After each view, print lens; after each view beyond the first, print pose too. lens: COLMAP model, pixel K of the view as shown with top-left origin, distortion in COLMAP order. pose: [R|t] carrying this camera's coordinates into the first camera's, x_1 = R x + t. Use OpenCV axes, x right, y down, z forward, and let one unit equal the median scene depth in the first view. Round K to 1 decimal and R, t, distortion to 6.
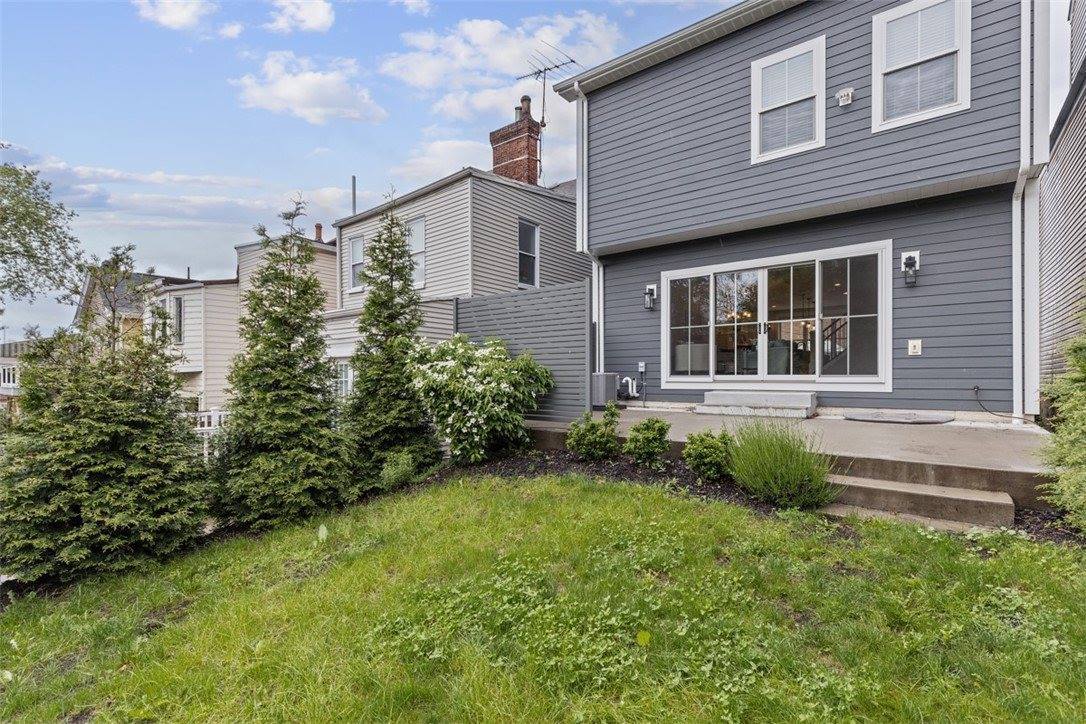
lens RADIAL K [[497.2, 0, 546.6], [0, 497.2, 379.5], [0, 0, 1]] dist [0.000892, -0.000366]
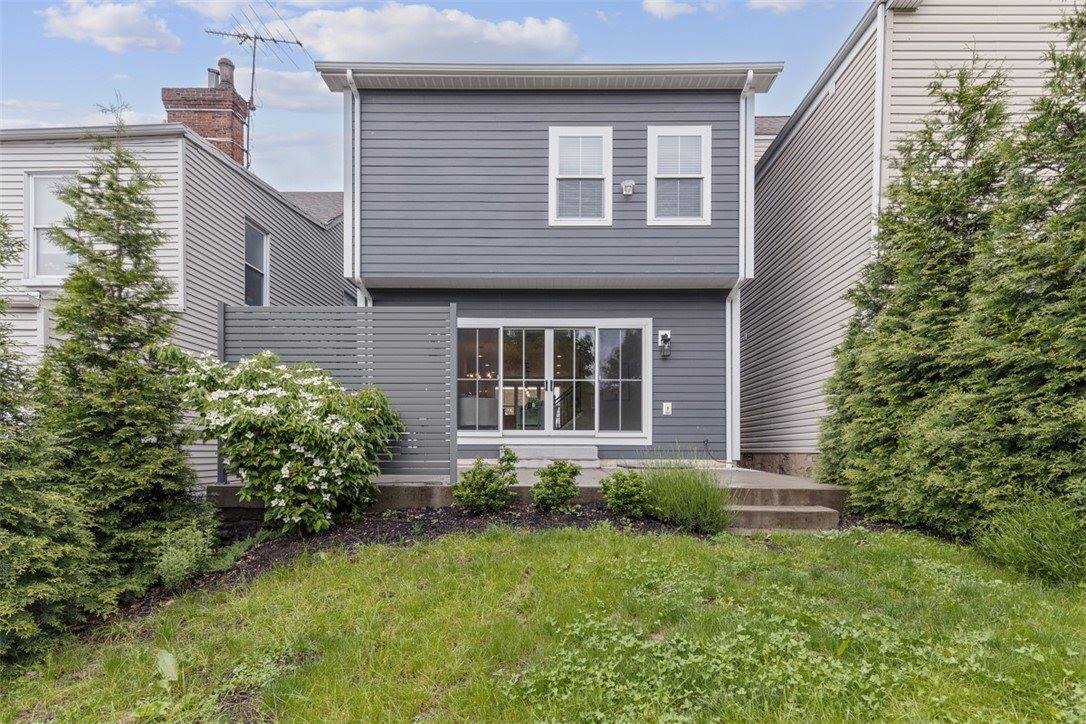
lens RADIAL K [[518.4, 0, 548.9], [0, 518.4, 450.4], [0, 0, 1]] dist [0.000726, 0.000048]
pose [[0.790058, 0.002272, 0.613028, -0.251279], [-0.002809, 0.999996, -0.000086, 0.036018], [-0.613025, -0.001654, 0.790062, 0.150141]]
